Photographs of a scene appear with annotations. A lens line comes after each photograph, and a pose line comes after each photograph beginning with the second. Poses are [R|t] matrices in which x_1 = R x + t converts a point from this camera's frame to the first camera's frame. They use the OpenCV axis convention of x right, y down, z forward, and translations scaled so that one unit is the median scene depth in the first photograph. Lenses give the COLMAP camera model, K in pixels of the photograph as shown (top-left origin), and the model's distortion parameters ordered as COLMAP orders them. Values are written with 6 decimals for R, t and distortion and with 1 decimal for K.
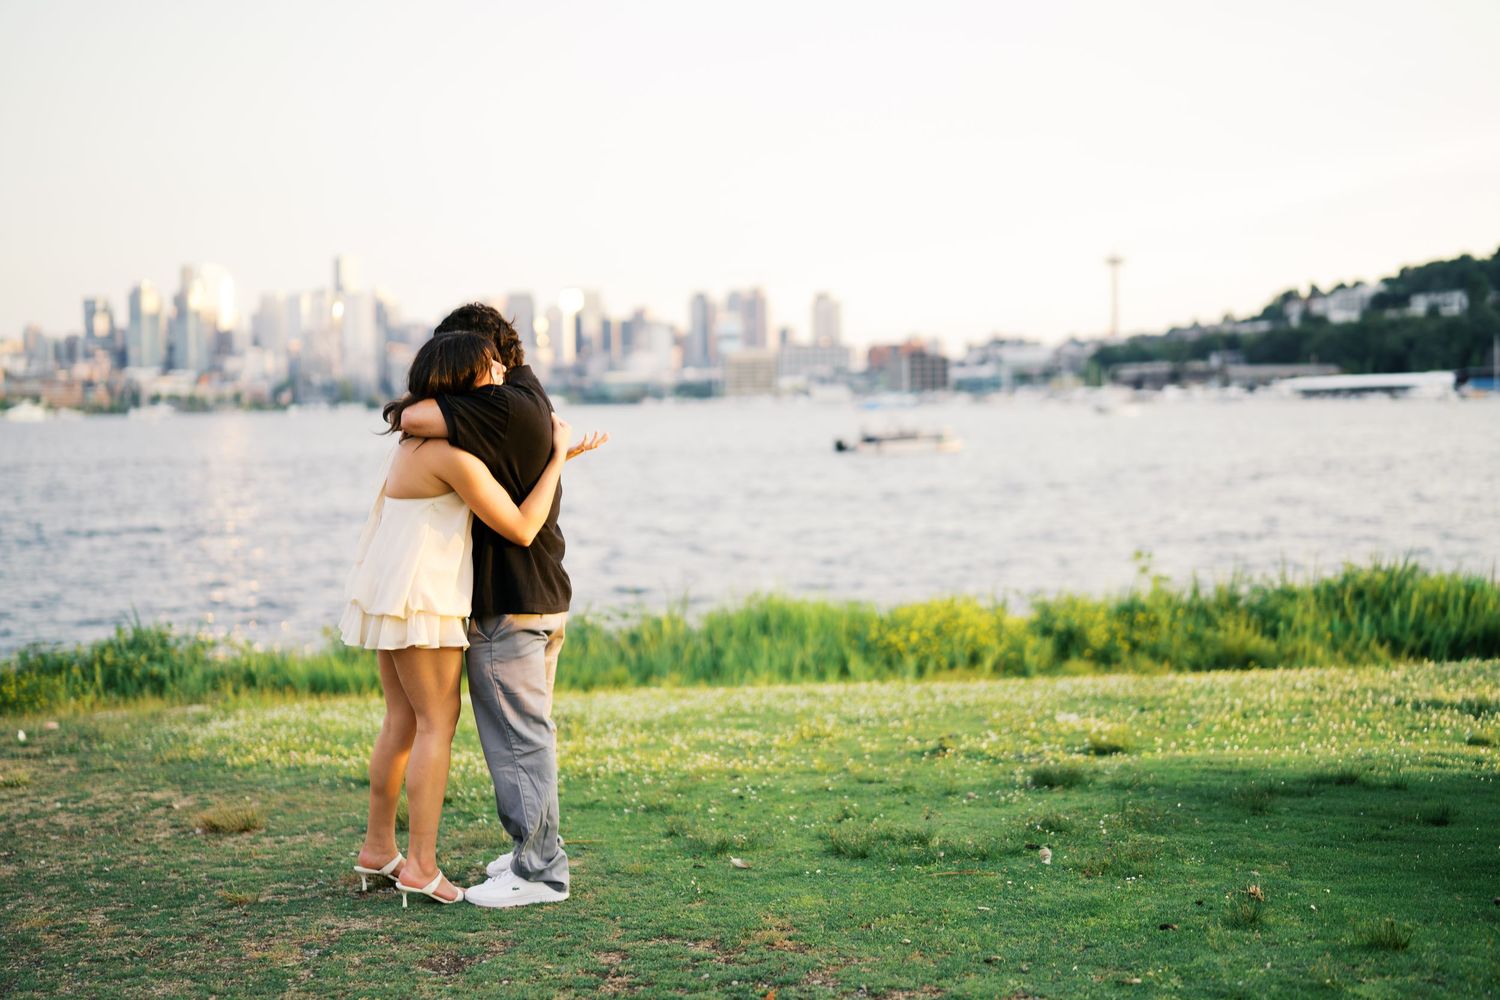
lens RADIAL K [[1984.4, 0, 752.0], [0, 1984.4, 511.7], [0, 0, 1]] dist [0.001335, 0.000000]
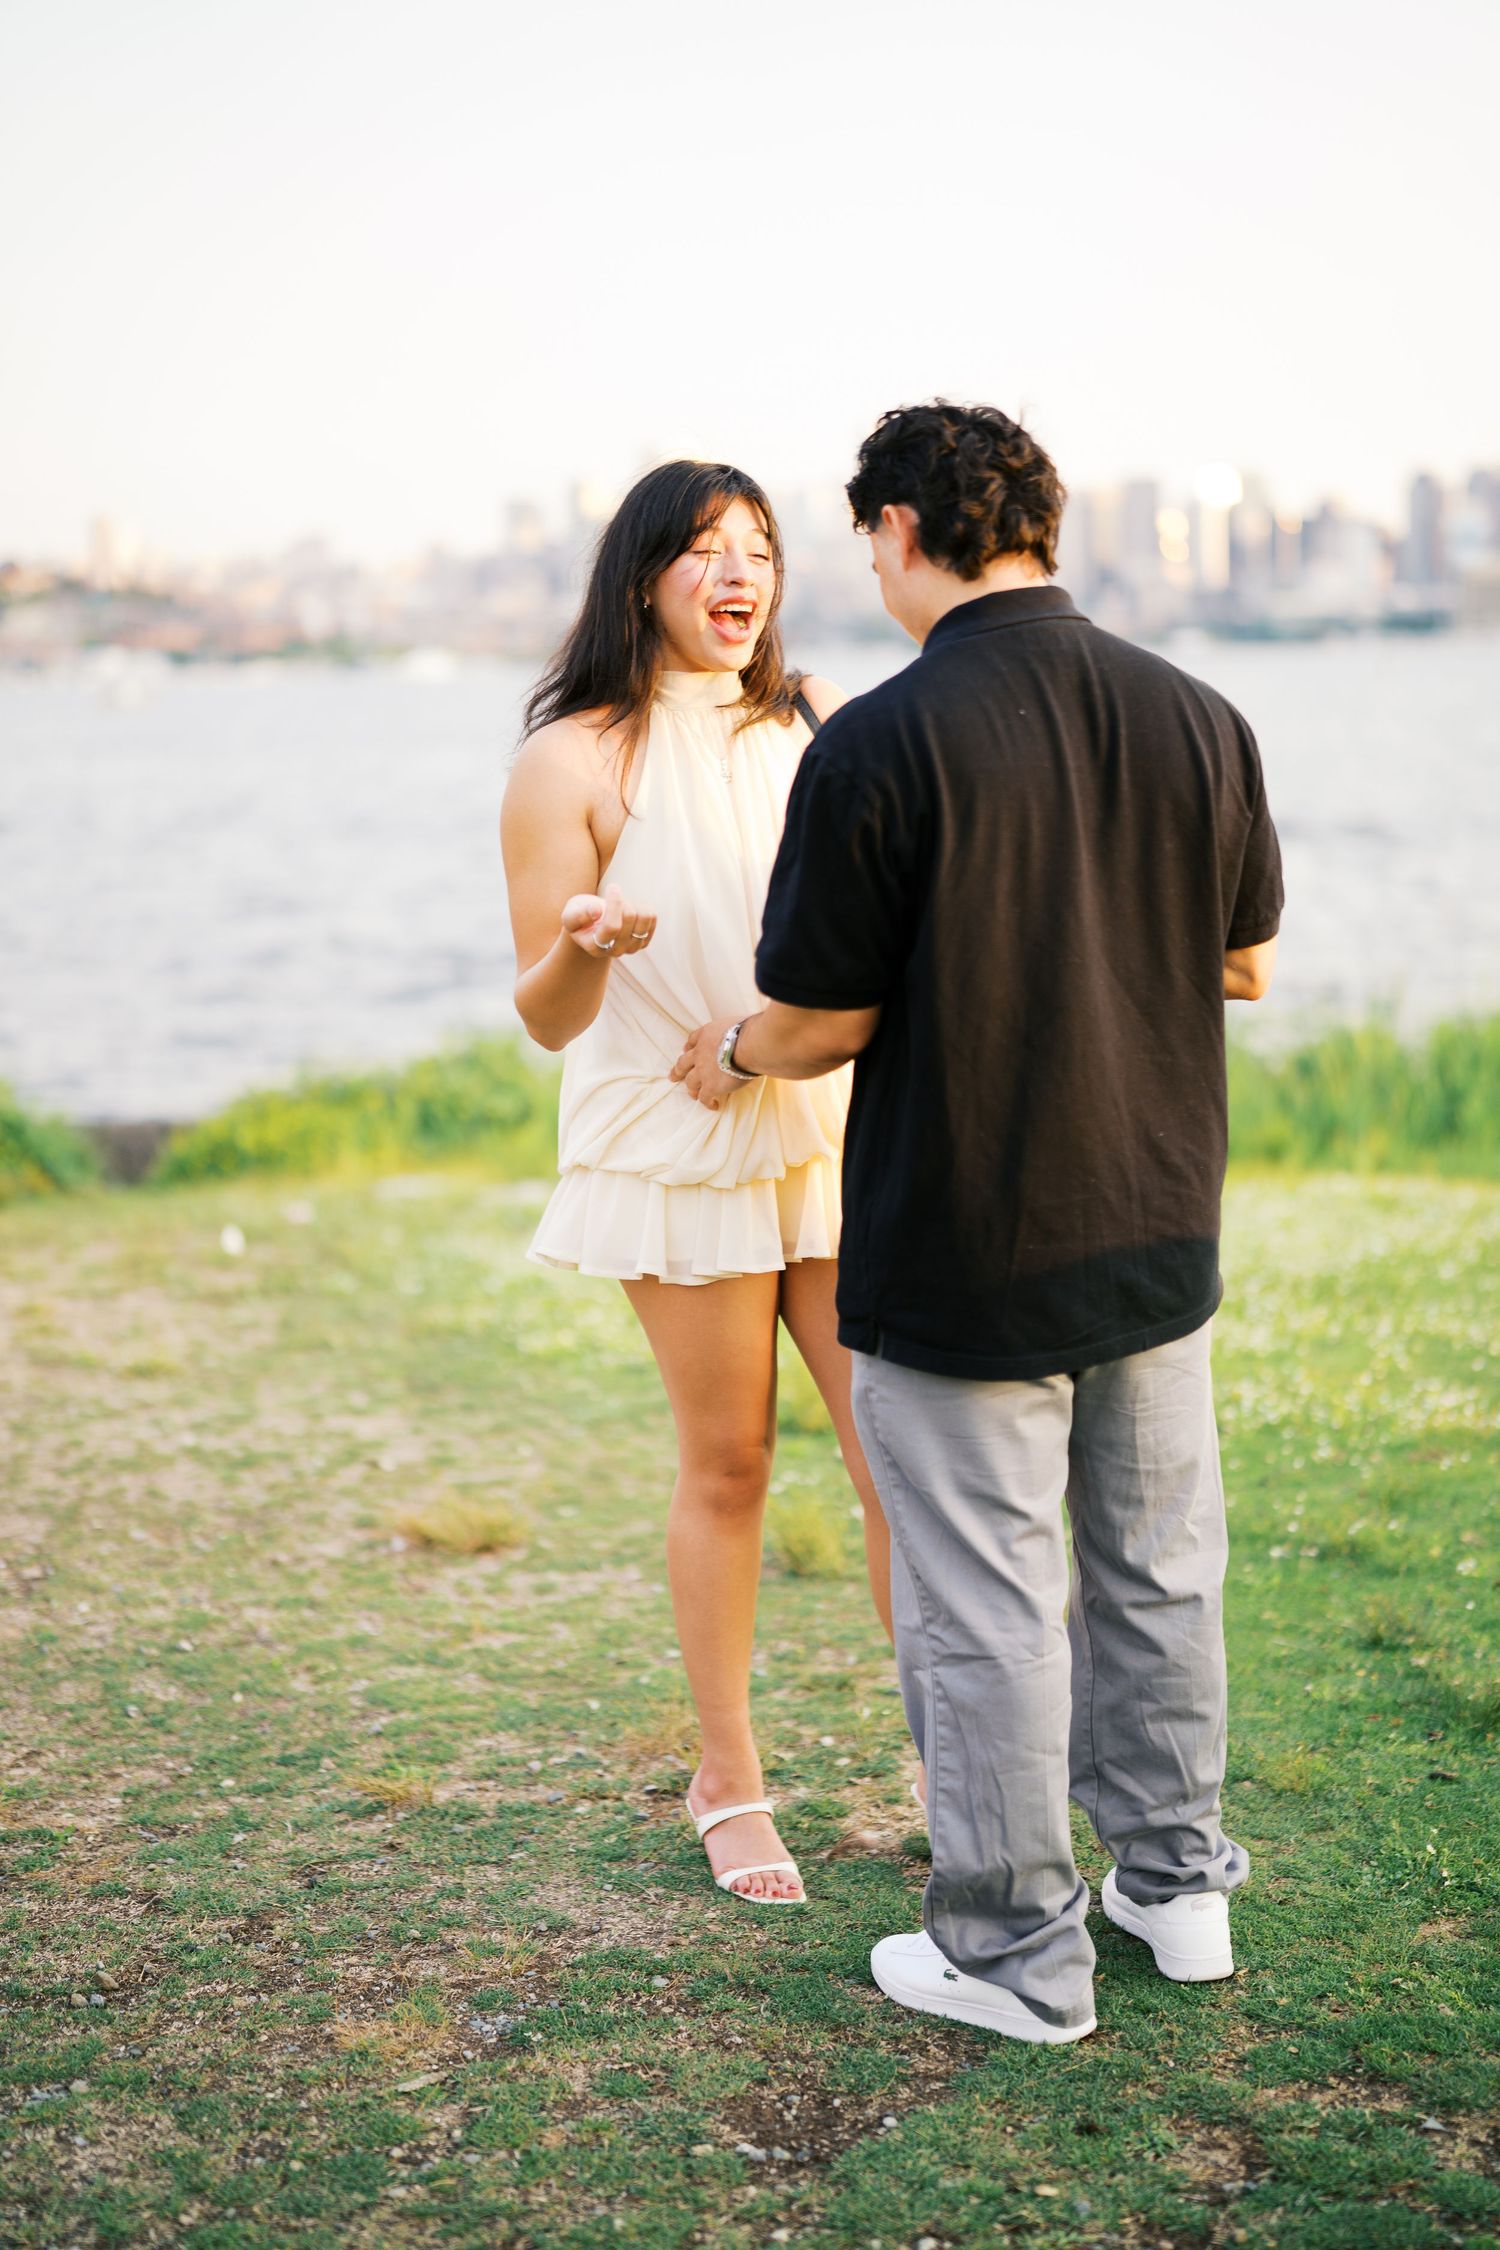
lens RADIAL K [[2976.5, 0, 768.9], [0, 2976.5, 1137.0], [0, 0, 1]] dist [0.001335, 0.000000]
pose [[0.971760, 0.030299, -0.234020, -0.008329], [-0.004788, 0.994050, 0.108818, -0.009047], [0.235924, -0.104624, 0.966123, 0.138723]]
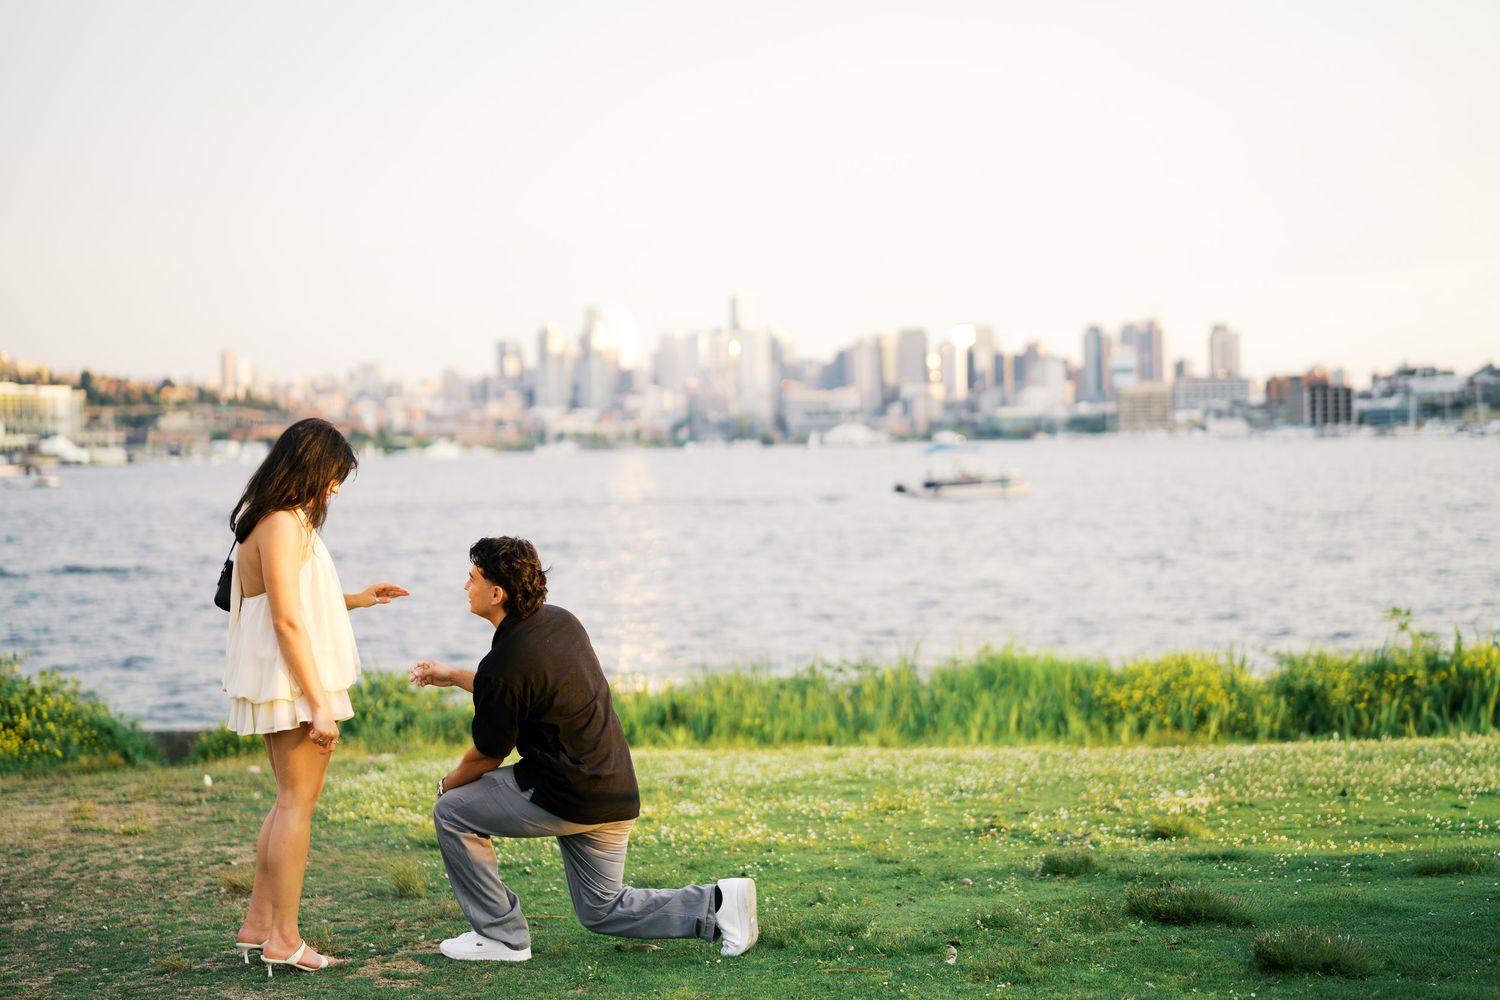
lens RADIAL K [[1984.4, 0, 781.3], [0, 1984.4, 555.2], [0, 0, 1]] dist [0.001335, 0.000000]
pose [[0.983359, 0.004871, -0.181608, 0.086983], [-0.004098, 0.999981, 0.004631, -0.009280], [0.181627, -0.003810, 0.983360, 0.012636]]
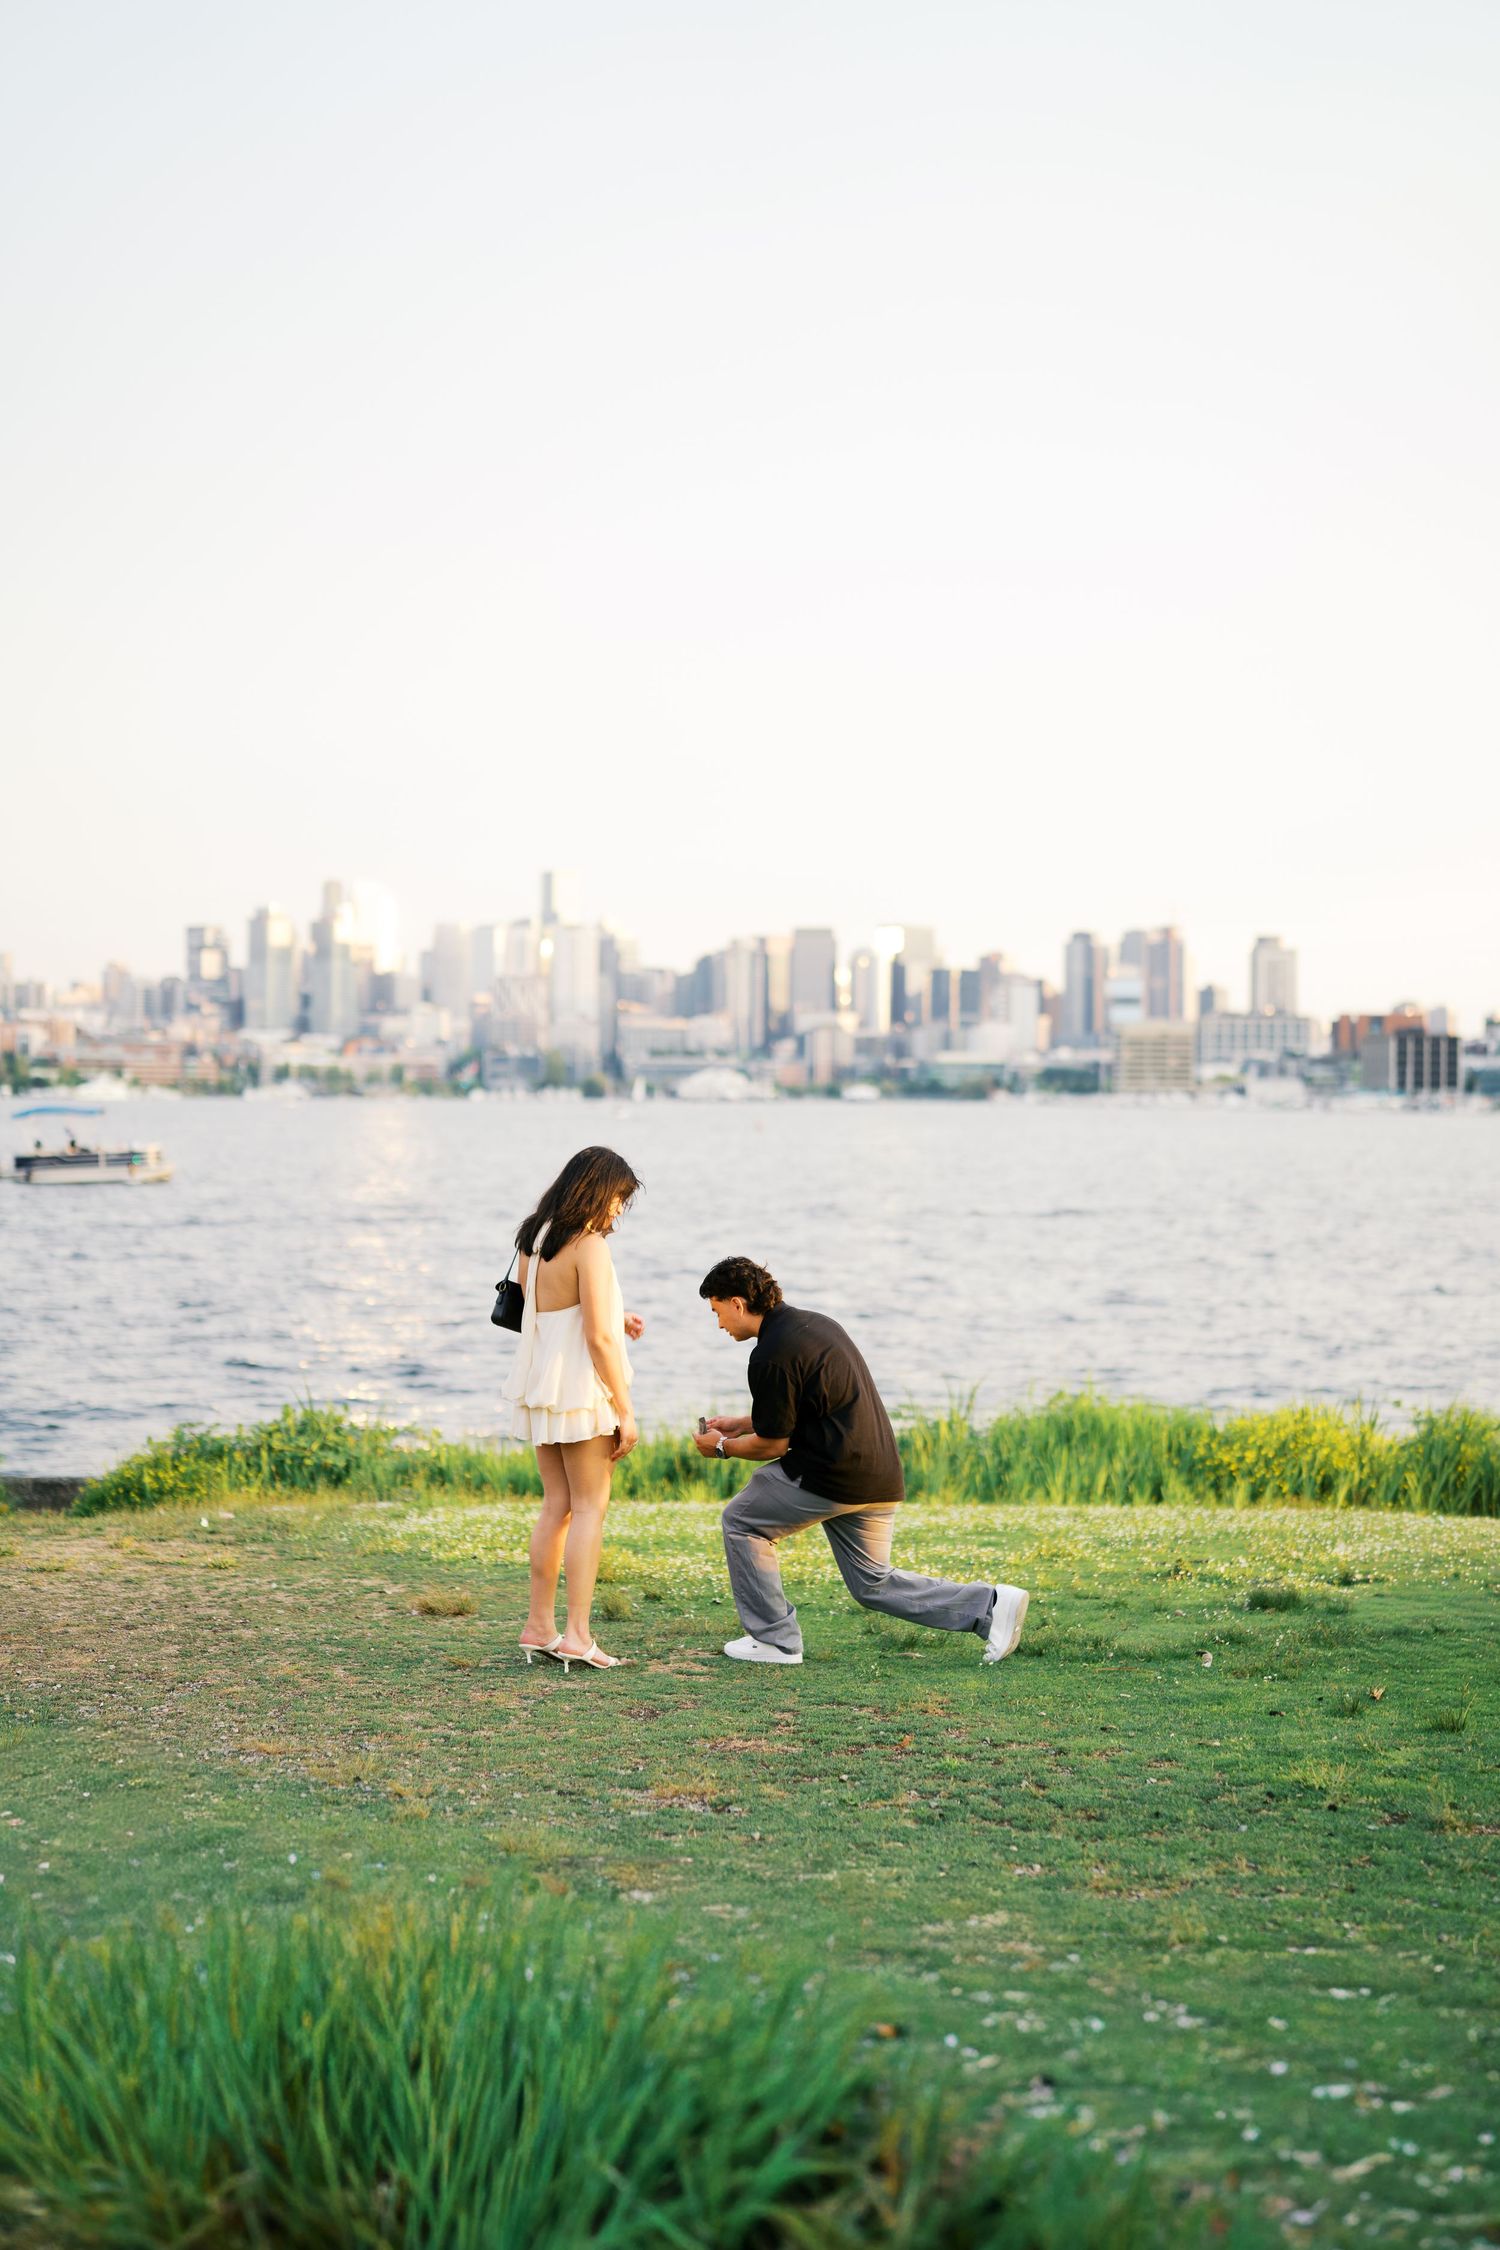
lens RADIAL K [[2976.5, 0, 778.9], [0, 2976.5, 1266.2], [0, 0, 1]] dist [0.001335, 0.000000]
pose [[0.991750, 0.031321, -0.124303, 0.040416], [-0.030991, 0.999509, 0.004587, -0.013311], [0.124386, -0.000696, 0.992234, -0.218224]]
